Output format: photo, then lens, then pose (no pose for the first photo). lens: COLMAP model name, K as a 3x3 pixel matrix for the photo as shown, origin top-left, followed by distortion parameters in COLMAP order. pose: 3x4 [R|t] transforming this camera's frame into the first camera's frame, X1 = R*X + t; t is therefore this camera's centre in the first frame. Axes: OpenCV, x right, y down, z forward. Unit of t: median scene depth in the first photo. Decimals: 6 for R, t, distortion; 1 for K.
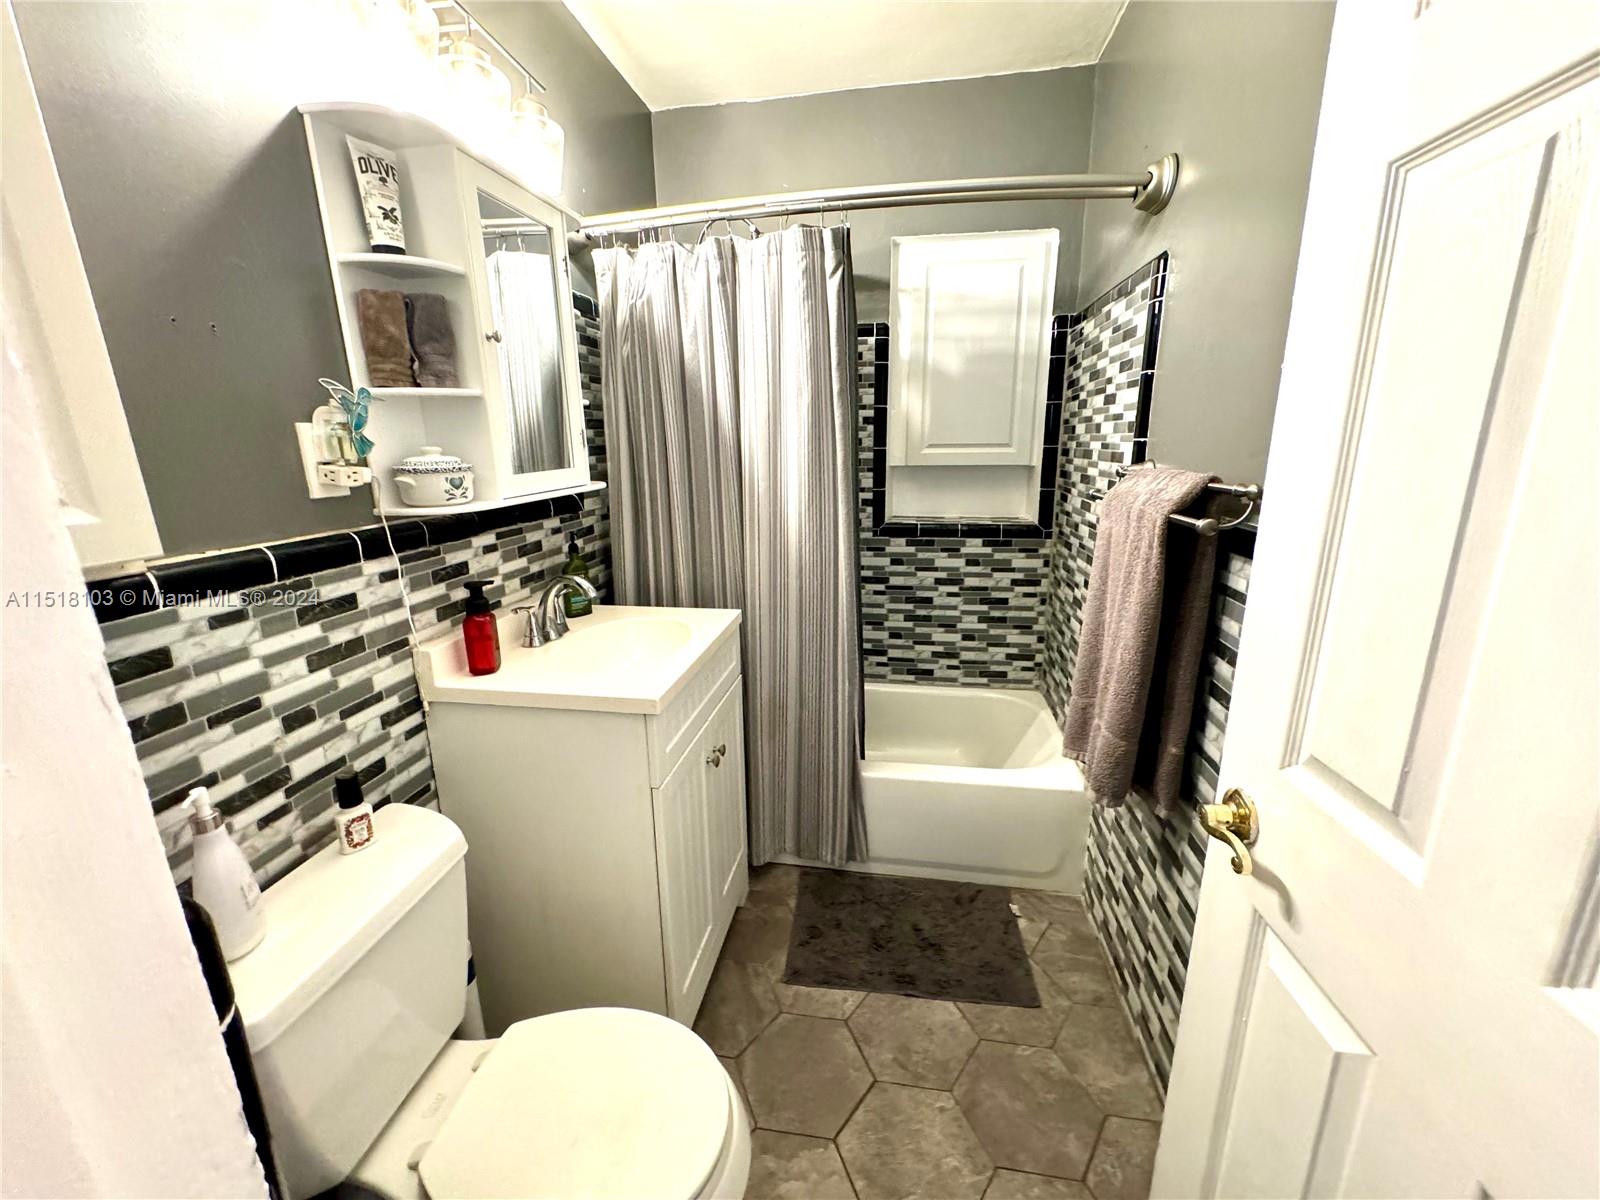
lens RADIAL K [[640.3, 0, 799.7], [0, 640.3, 597.9], [0, 0, 1]] dist [0.000680, 0.000305]
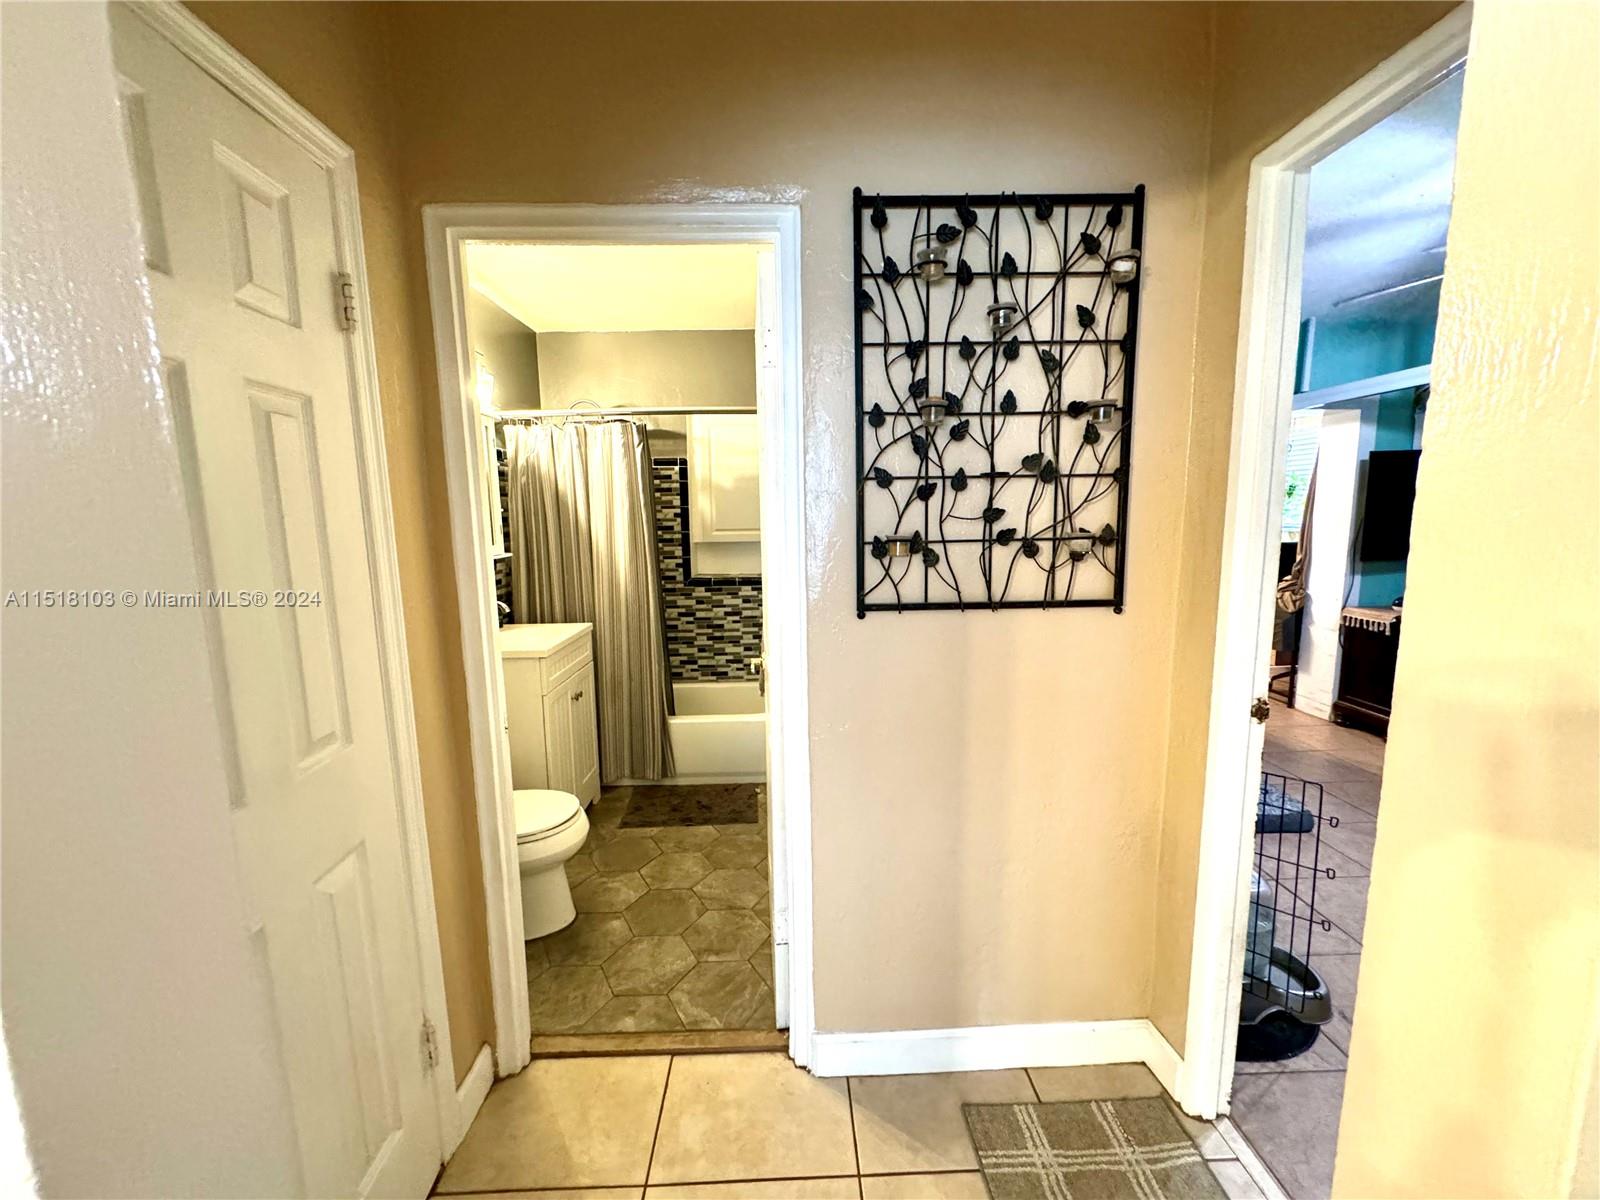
lens RADIAL K [[640.3, 0, 799.7], [0, 640.3, 597.9], [0, 0, 1]] dist [0.000680, 0.000305]
pose [[0.982752, -0.025281, 0.183194, 0.161686], [0.046664, 0.992456, -0.113370, 0.191068], [-0.178946, 0.119963, 0.976518, -0.908051]]
